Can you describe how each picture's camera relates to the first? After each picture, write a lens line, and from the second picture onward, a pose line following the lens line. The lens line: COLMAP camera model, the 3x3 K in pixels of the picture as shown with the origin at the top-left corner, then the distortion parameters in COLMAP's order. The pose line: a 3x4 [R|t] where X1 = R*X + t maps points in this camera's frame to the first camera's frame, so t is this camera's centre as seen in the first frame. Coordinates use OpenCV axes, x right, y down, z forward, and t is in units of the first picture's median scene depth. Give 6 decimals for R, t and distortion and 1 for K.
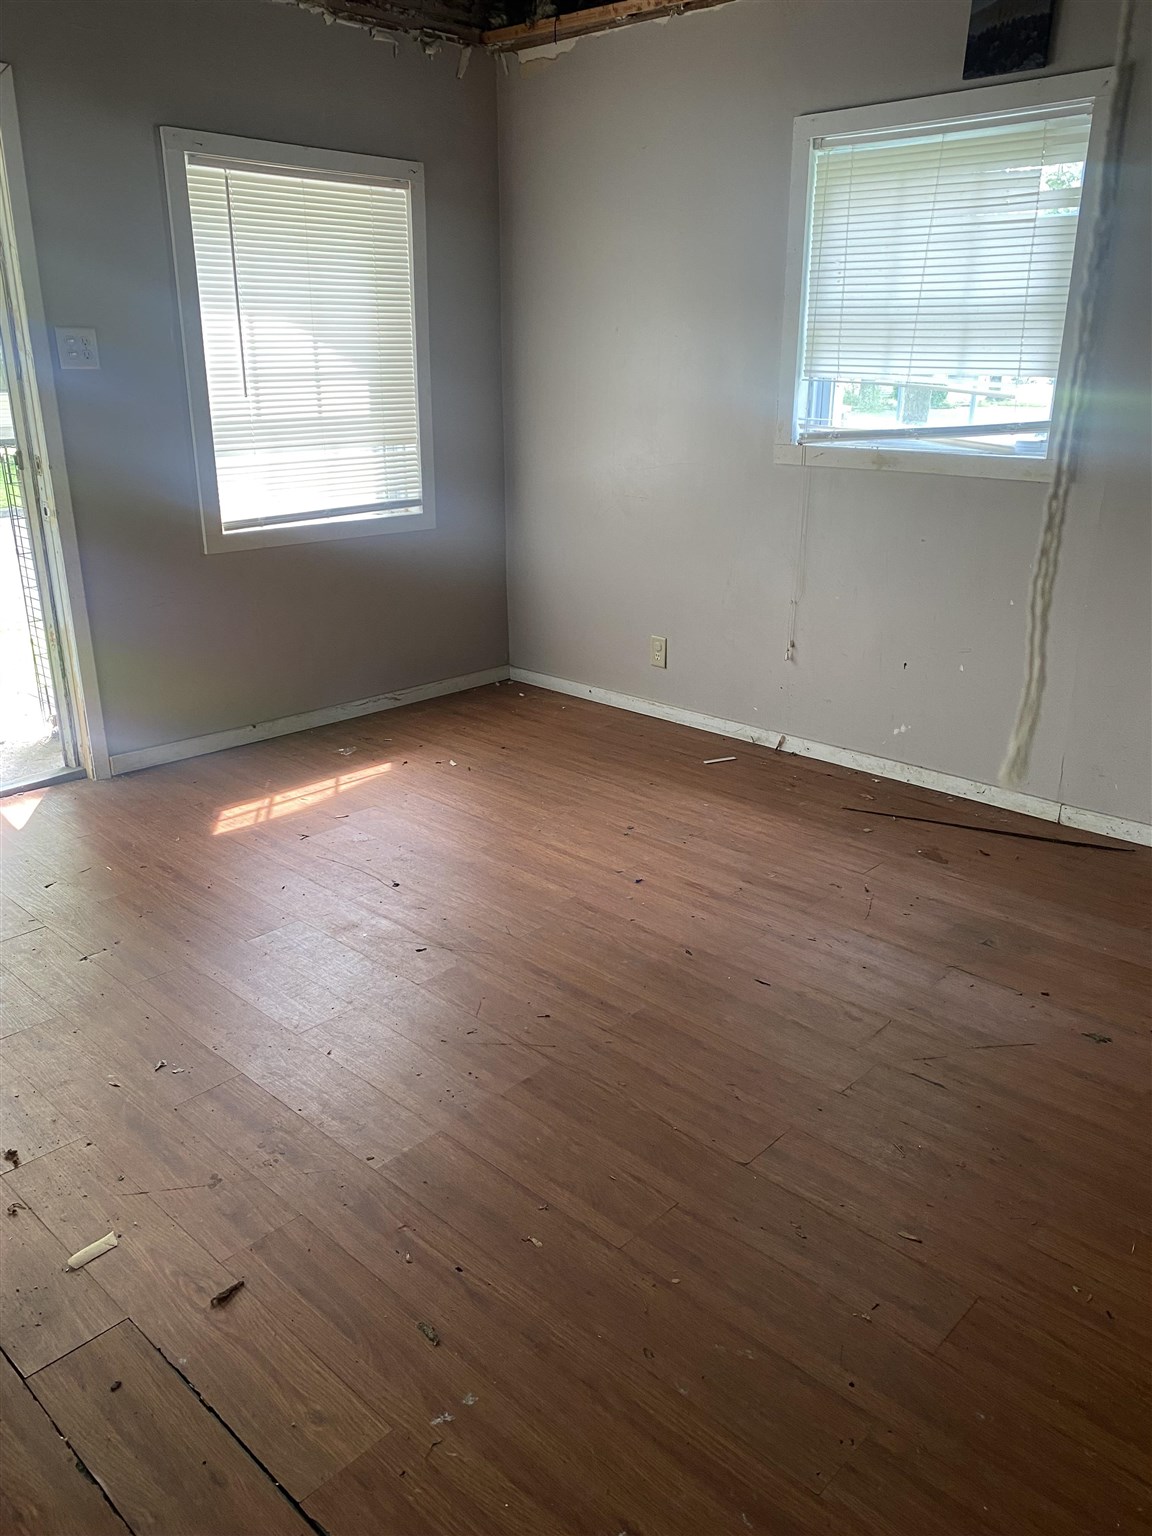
lens RADIAL K [[1146.4, 0, 576.8], [0, 1146.4, 761.0], [0, 0, 1]] dist [0.048024, -0.081135]
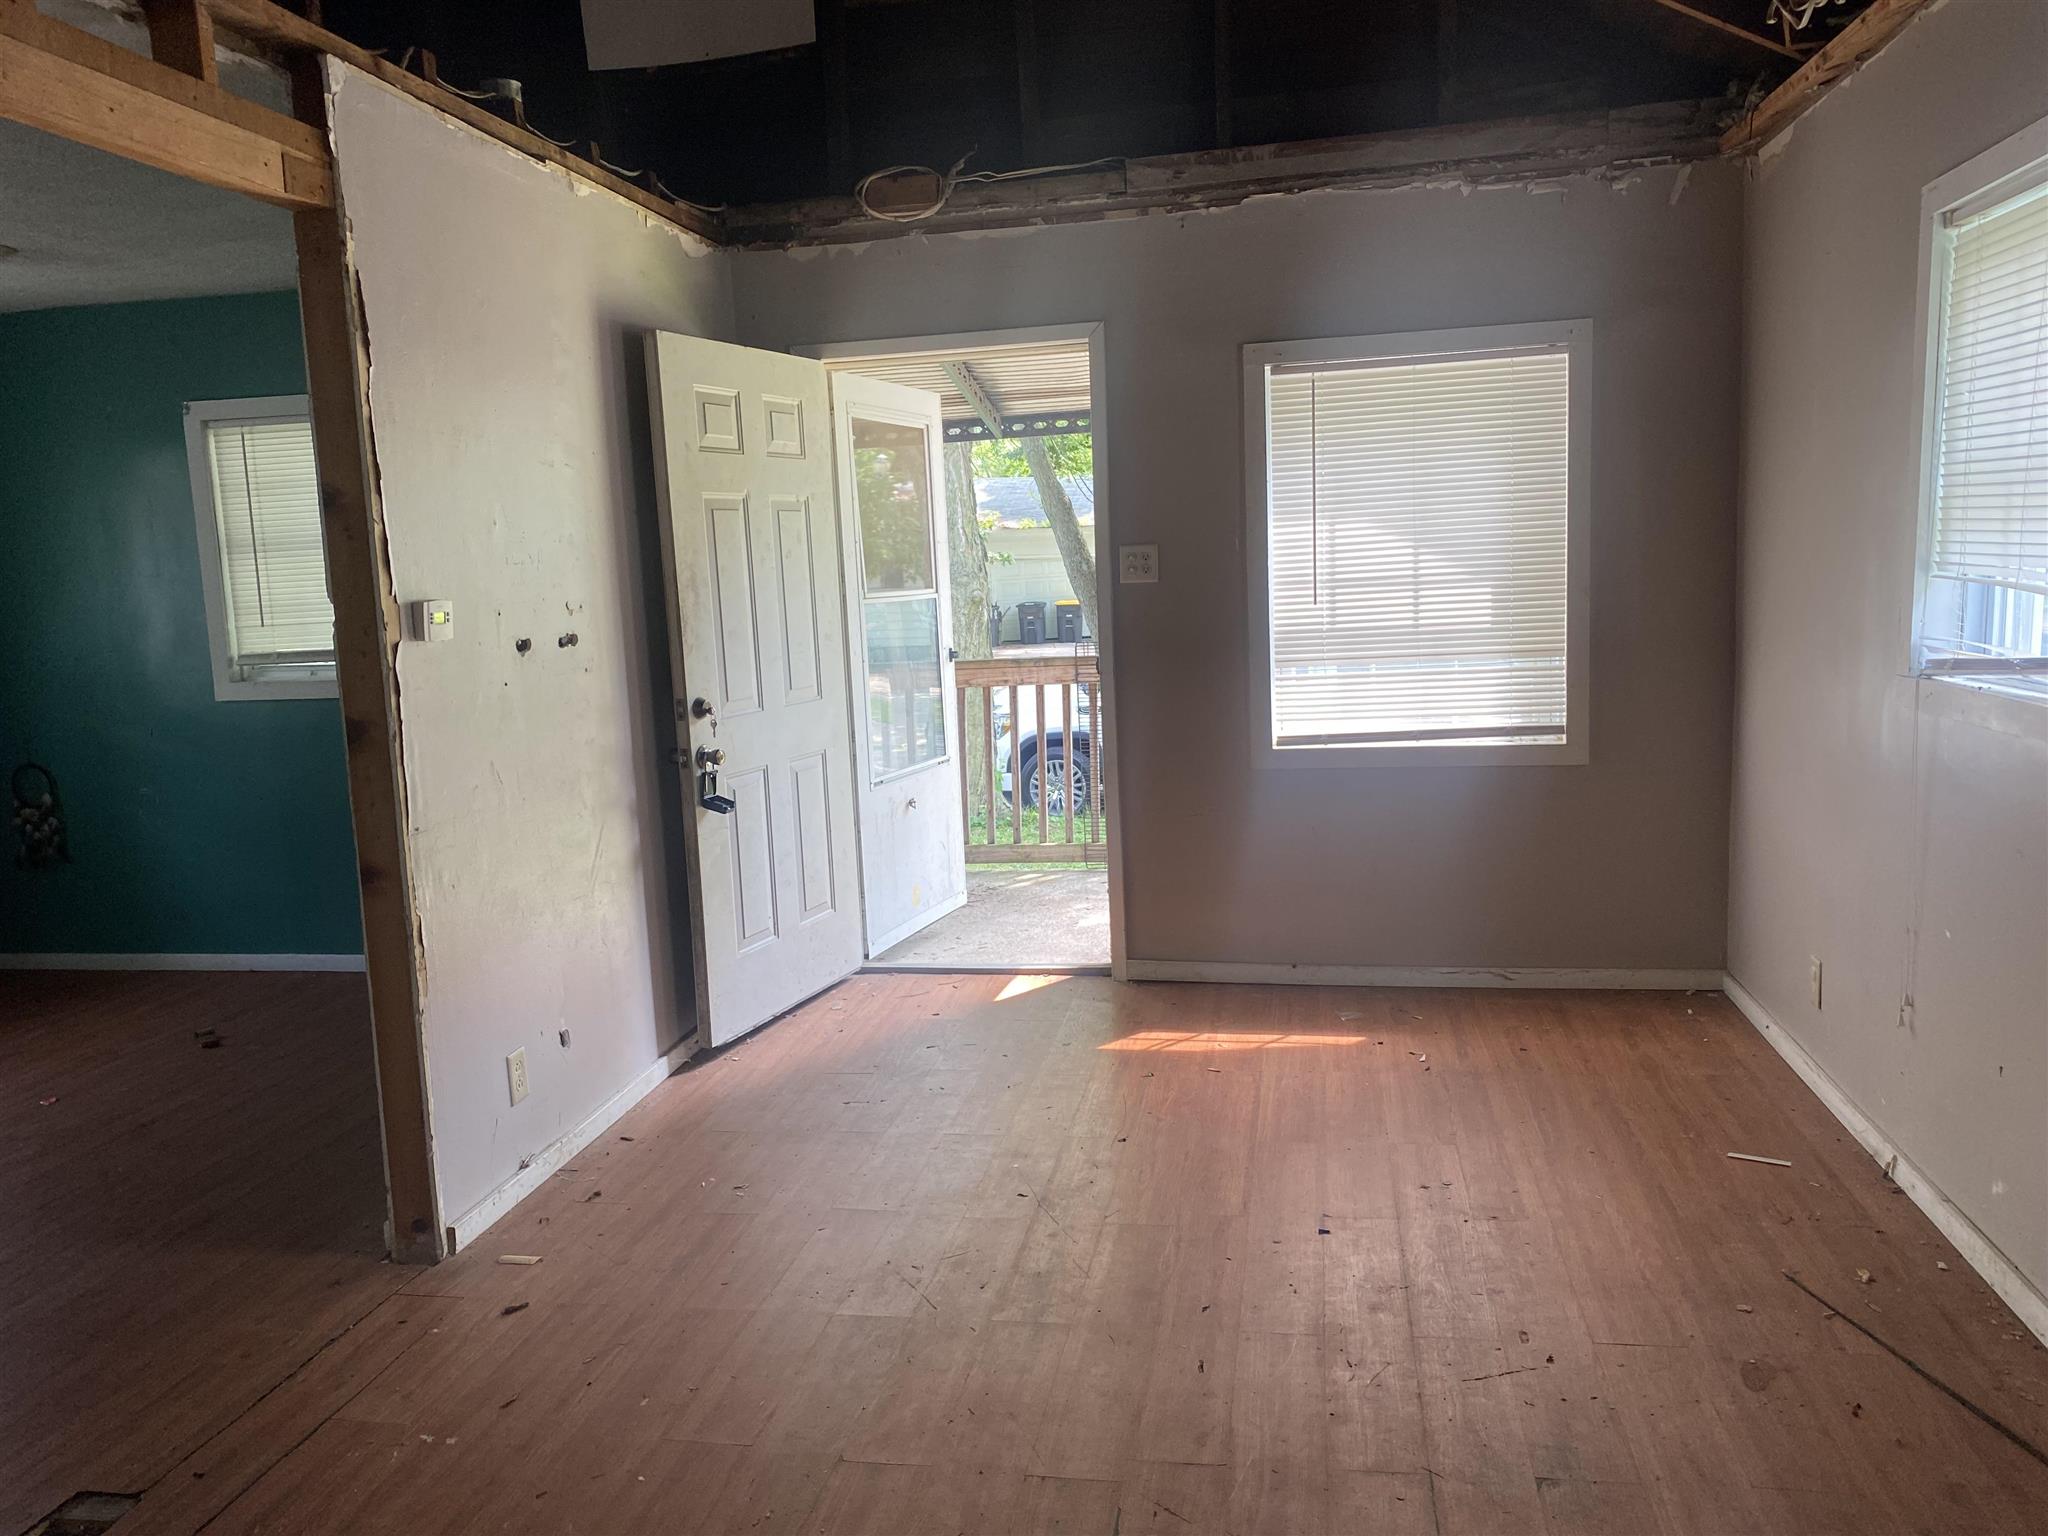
lens RADIAL K [[1528.5, 0, 1024.0], [0, 1528.5, 768.0], [0, 0, 1]] dist [0.048024, -0.081135]
pose [[0.535391, 0.085639, -0.840251, 0.597751], [-0.235778, 0.970451, -0.051323, -0.070268], [0.811027, 0.225590, 0.539763, 0.179678]]
